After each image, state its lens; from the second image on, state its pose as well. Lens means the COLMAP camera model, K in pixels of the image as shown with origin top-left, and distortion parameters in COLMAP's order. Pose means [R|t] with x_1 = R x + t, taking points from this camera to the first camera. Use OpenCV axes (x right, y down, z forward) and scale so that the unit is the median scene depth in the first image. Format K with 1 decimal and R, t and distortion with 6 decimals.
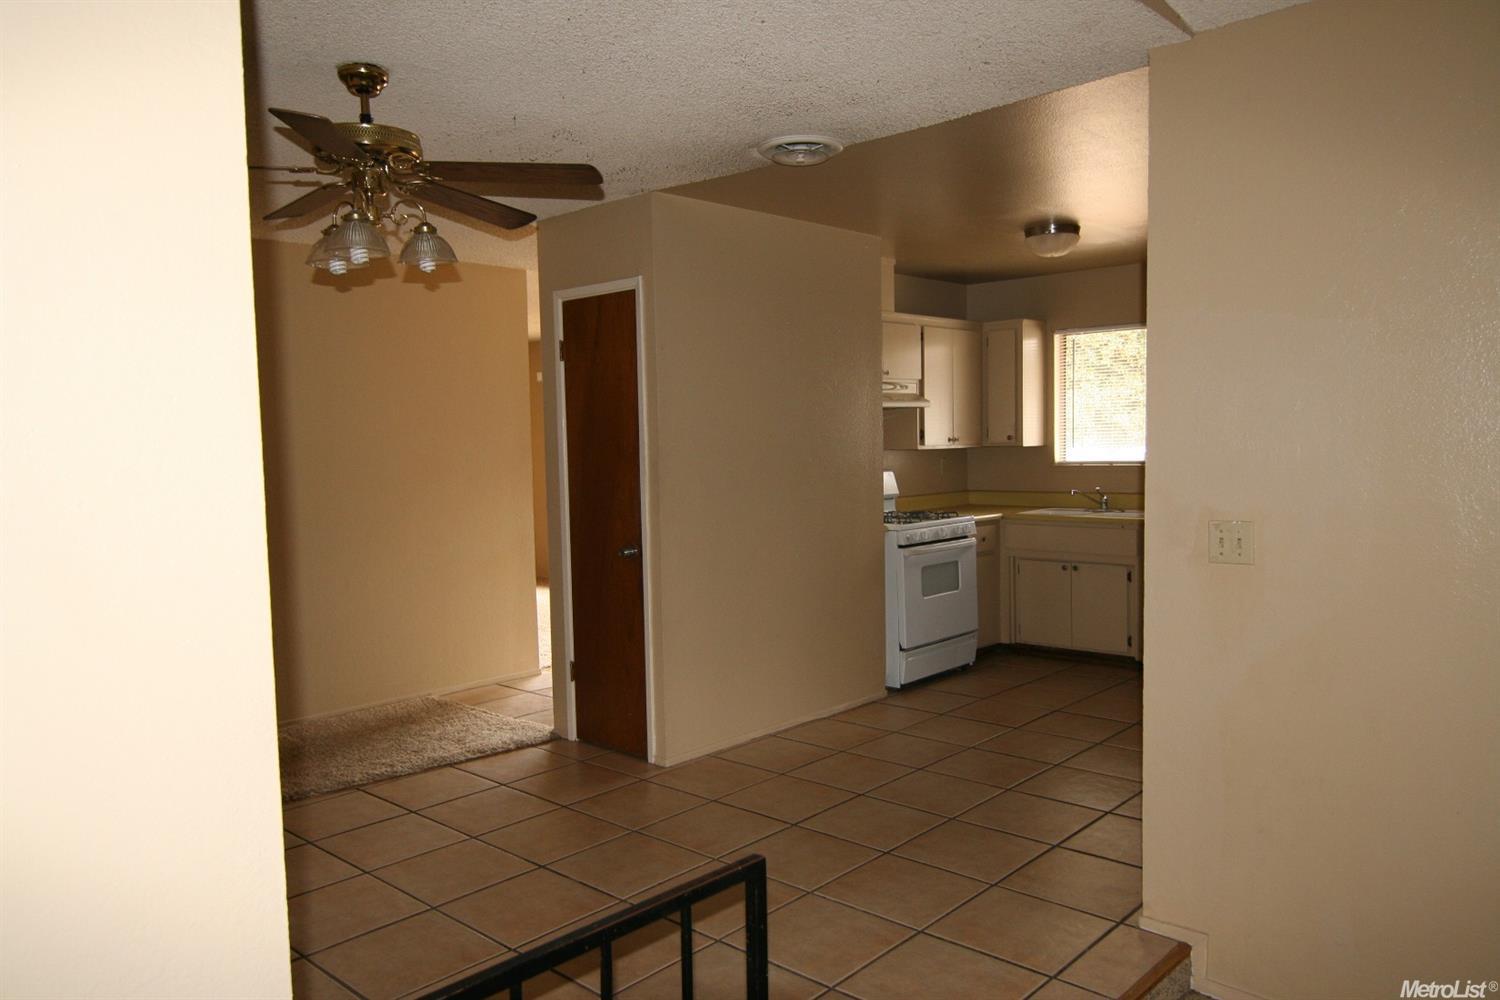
lens RADIAL K [[1089.5, 0, 750.9], [0, 1089.5, 512.8], [0, 0, 1]] dist [-0.000291, -0.011208]
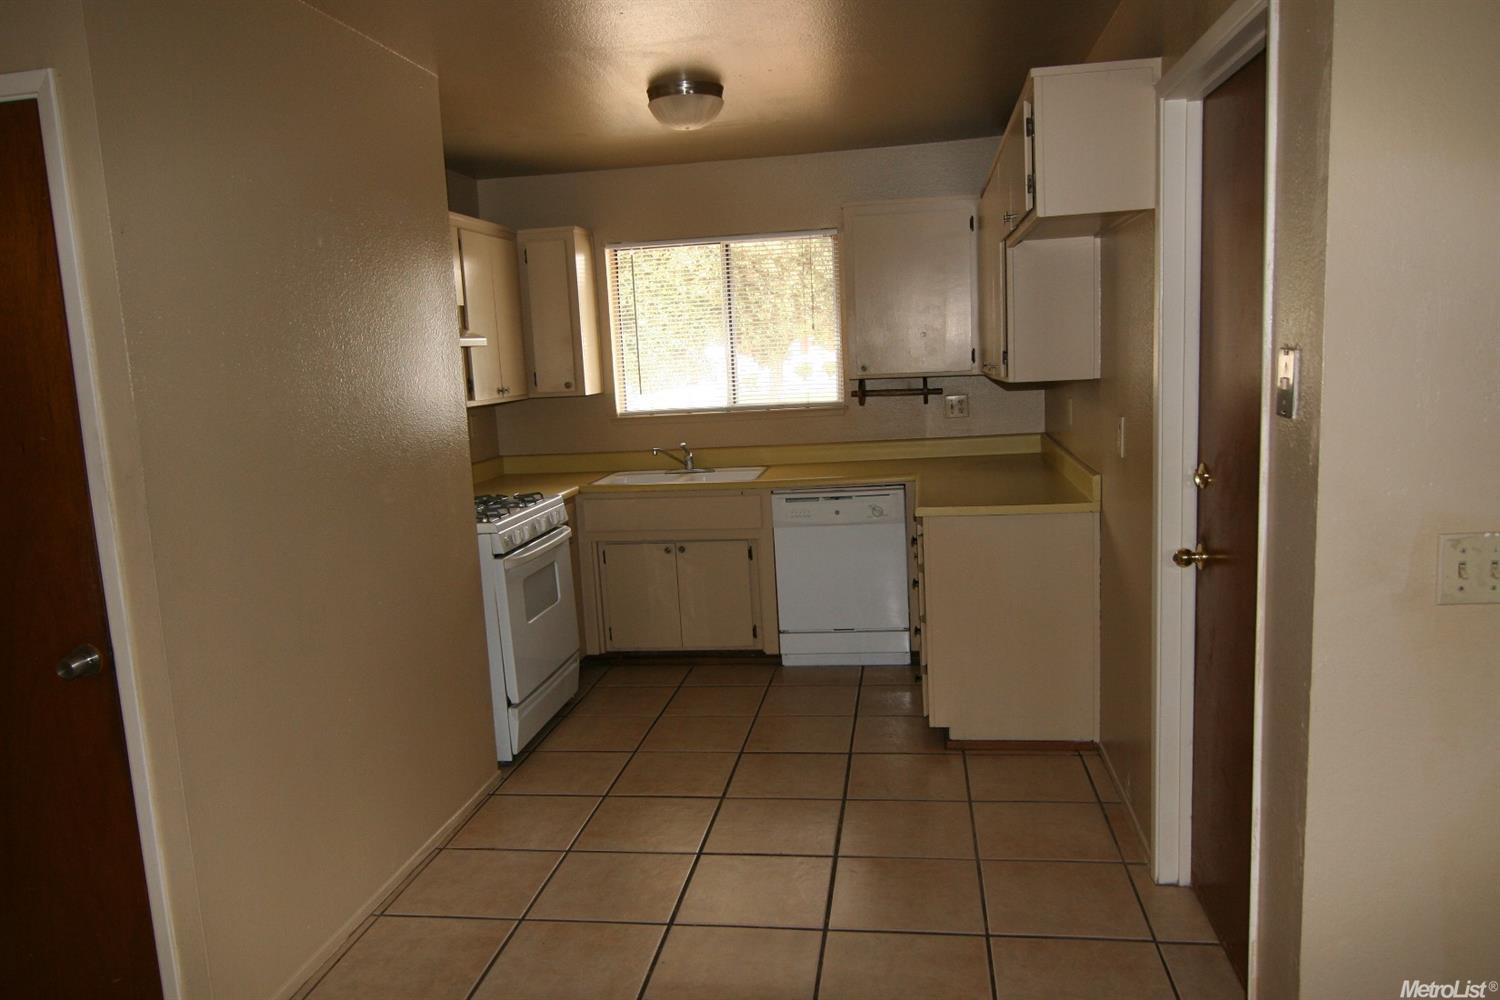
lens RADIAL K [[1089.5, 0, 750.9], [0, 1089.5, 512.8], [0, 0, 1]] dist [-0.000291, -0.011208]
pose [[0.829681, -0.102421, 0.548762, -0.087501], [0.070612, 0.994384, 0.078833, -0.033032], [-0.553755, -0.026657, 0.832253, 0.314750]]
